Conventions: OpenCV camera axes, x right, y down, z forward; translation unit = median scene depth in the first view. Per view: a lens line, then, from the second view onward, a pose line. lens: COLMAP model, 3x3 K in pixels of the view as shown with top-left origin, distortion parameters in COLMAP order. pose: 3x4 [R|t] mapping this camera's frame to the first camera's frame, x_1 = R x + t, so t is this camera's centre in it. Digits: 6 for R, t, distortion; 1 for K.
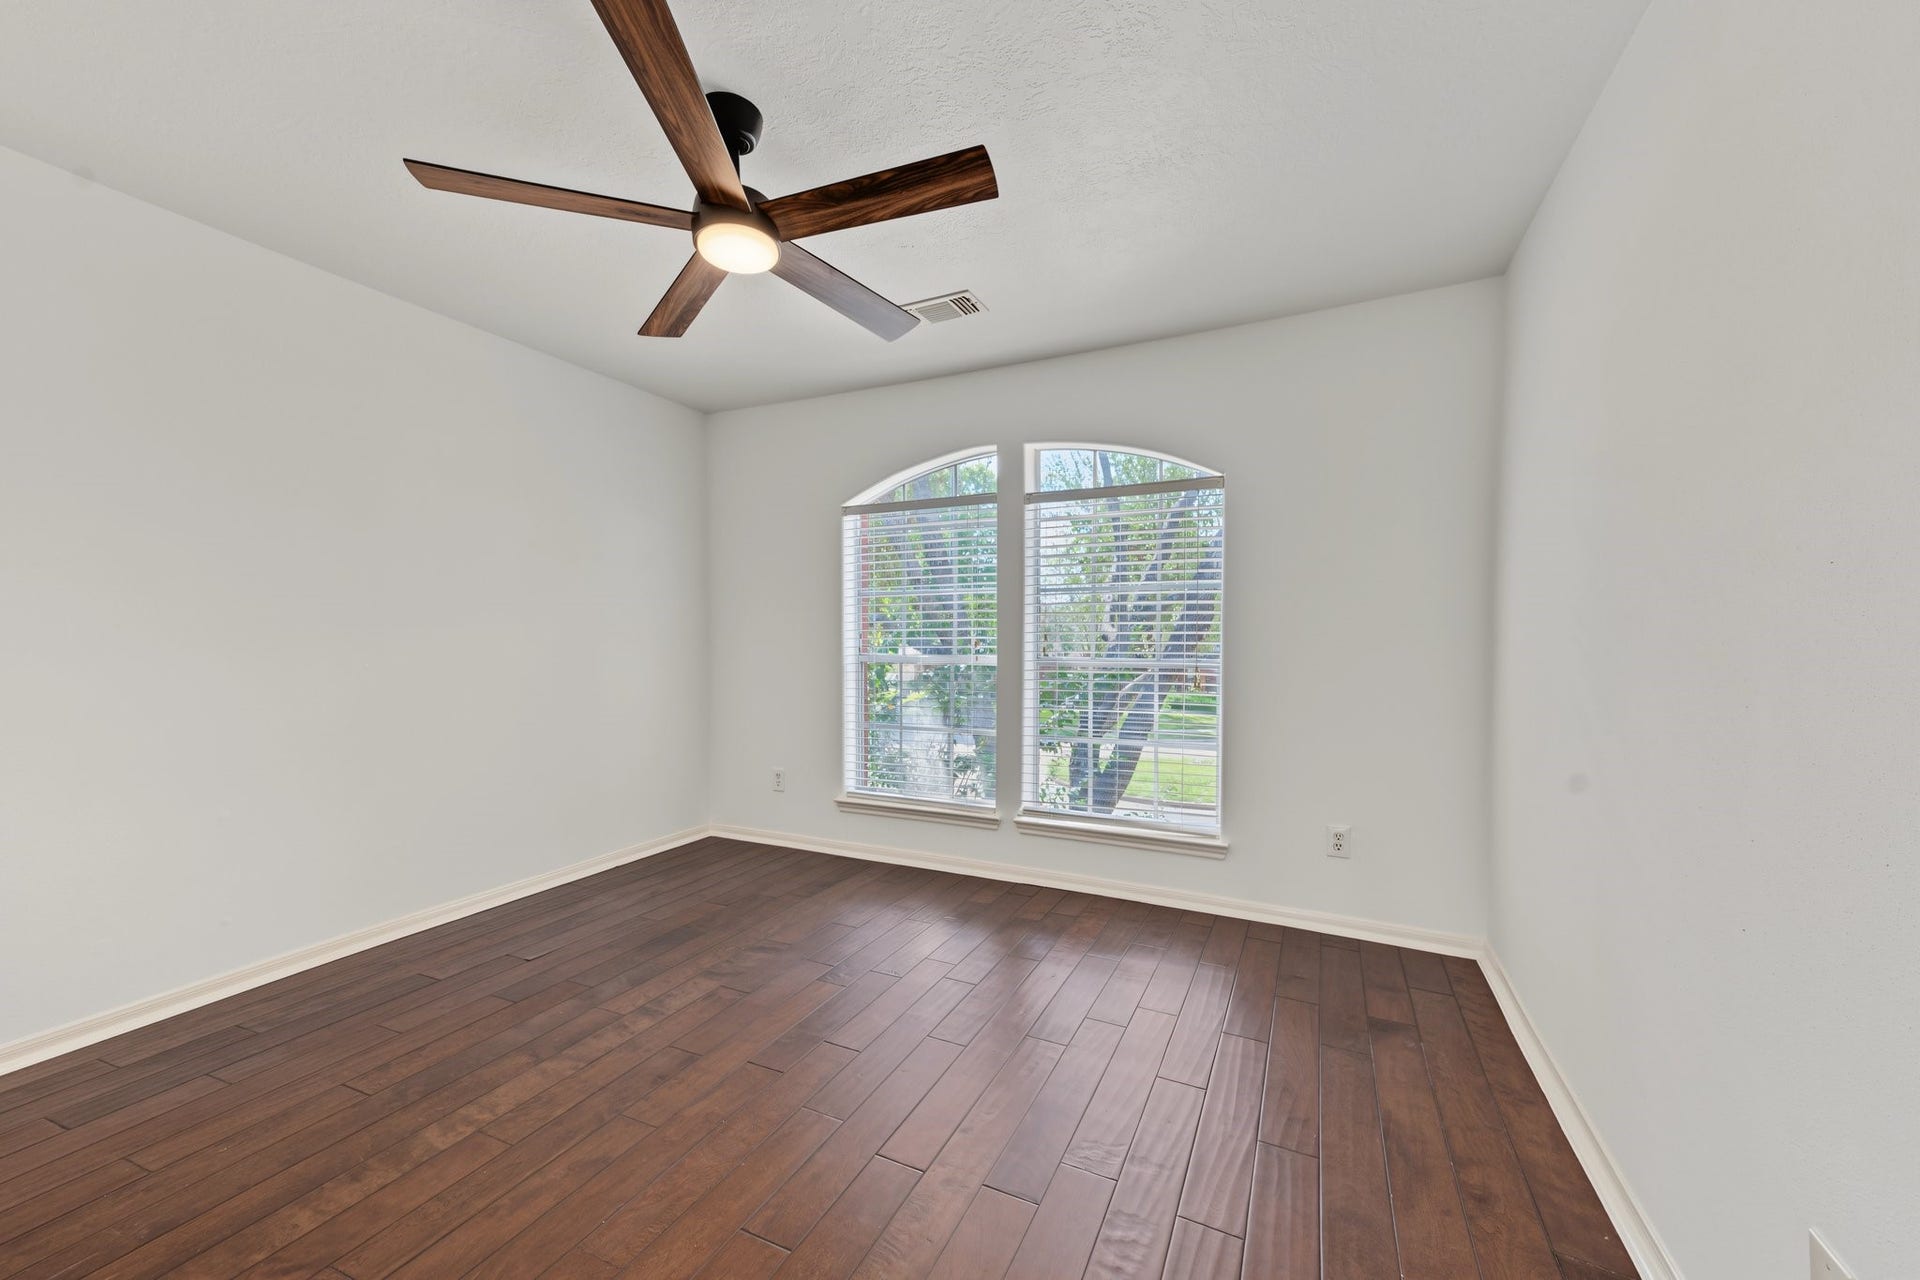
lens RADIAL K [[729.3, 0, 963.4], [0, 729.3, 636.9], [0, 0, 1]] dist [0.045132, 0.006366]
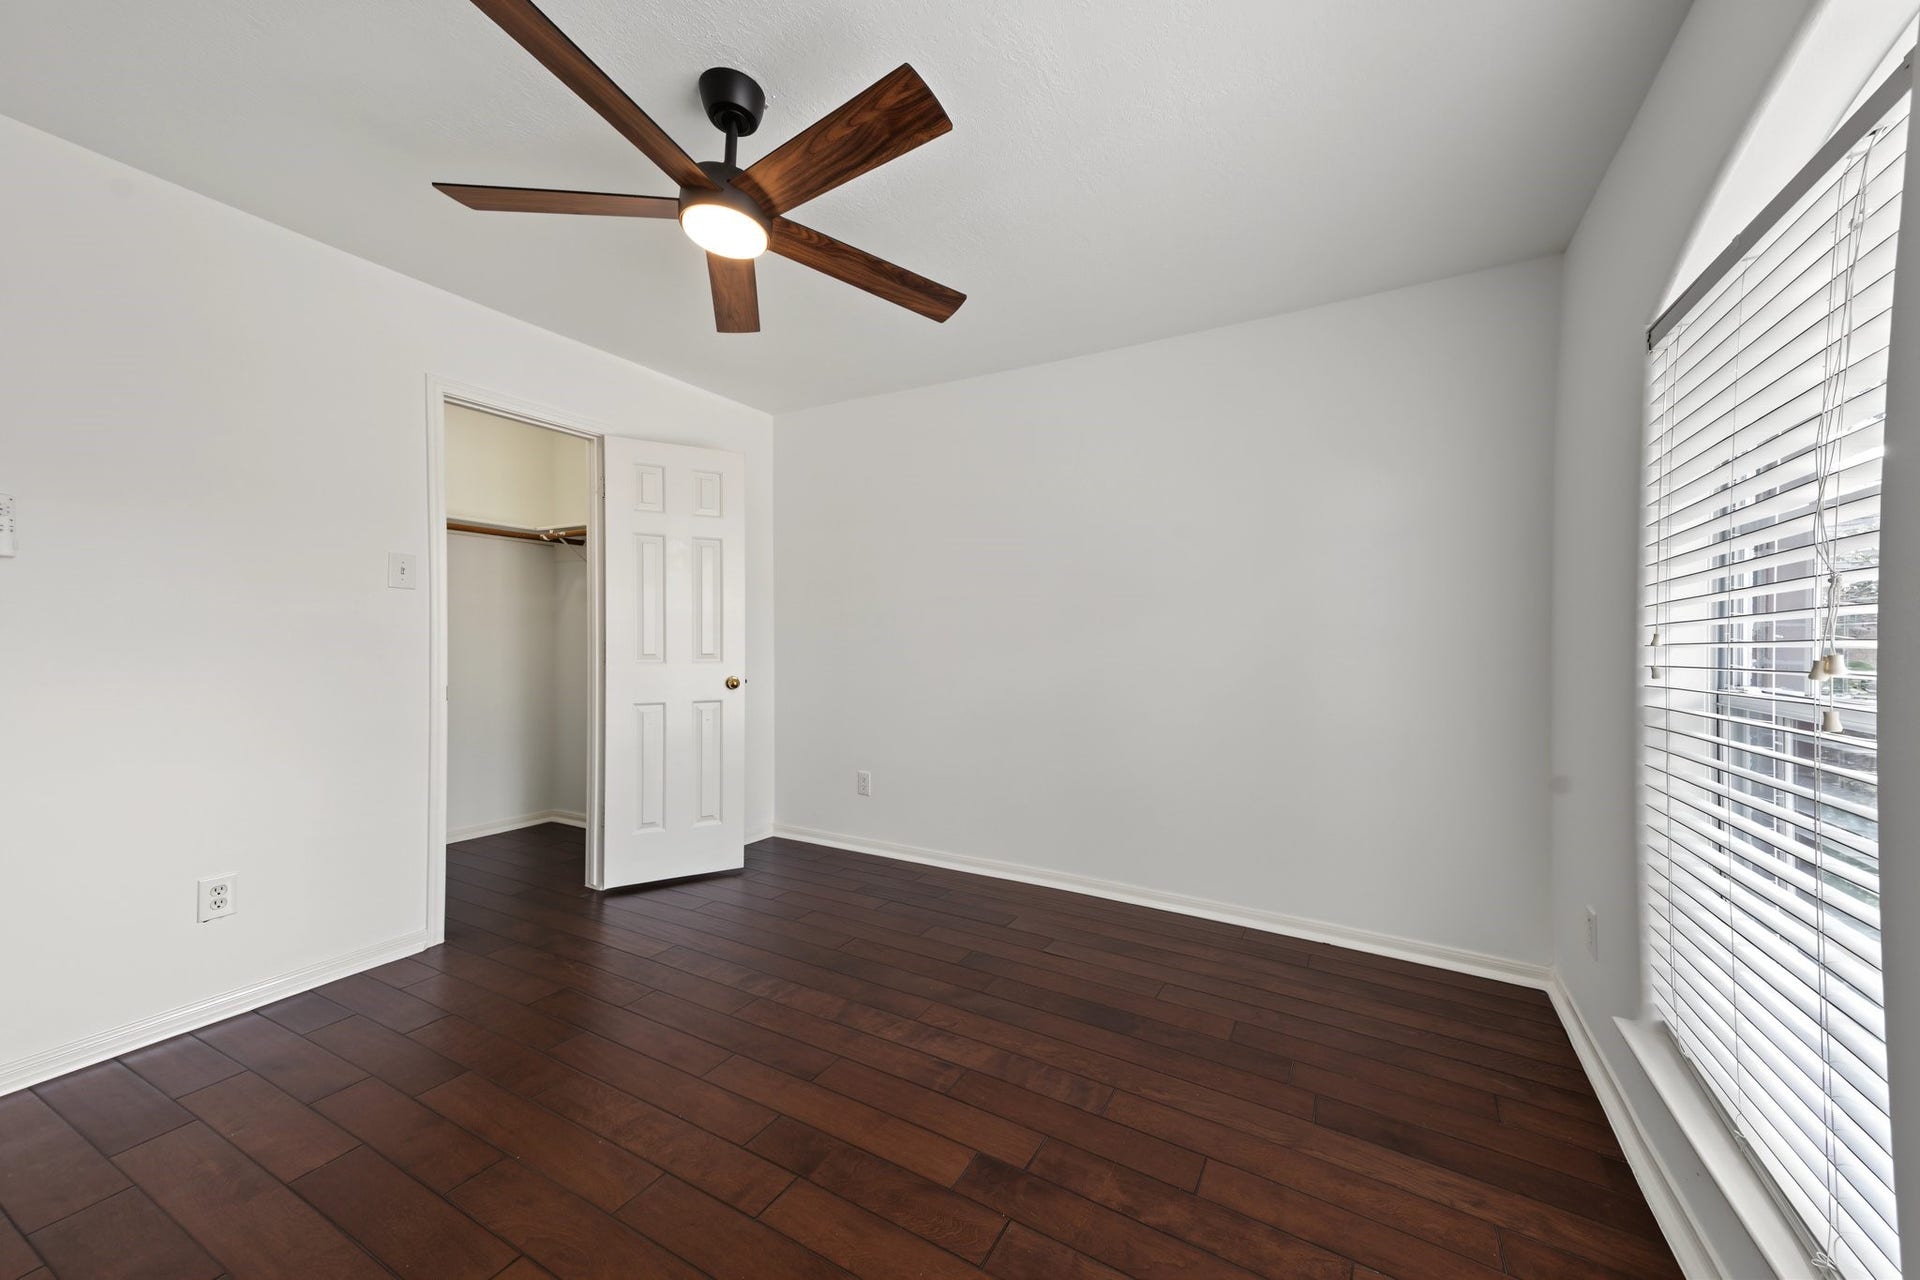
lens RADIAL K [[729.3, 0, 963.4], [0, 729.3, 636.9], [0, 0, 1]] dist [0.045132, 0.006366]
pose [[-0.057620, 0.006283, -0.998319, 0.484409], [-0.008535, 0.999941, 0.006786, -0.010737], [0.998302, 0.008911, -0.057563, 1.033548]]
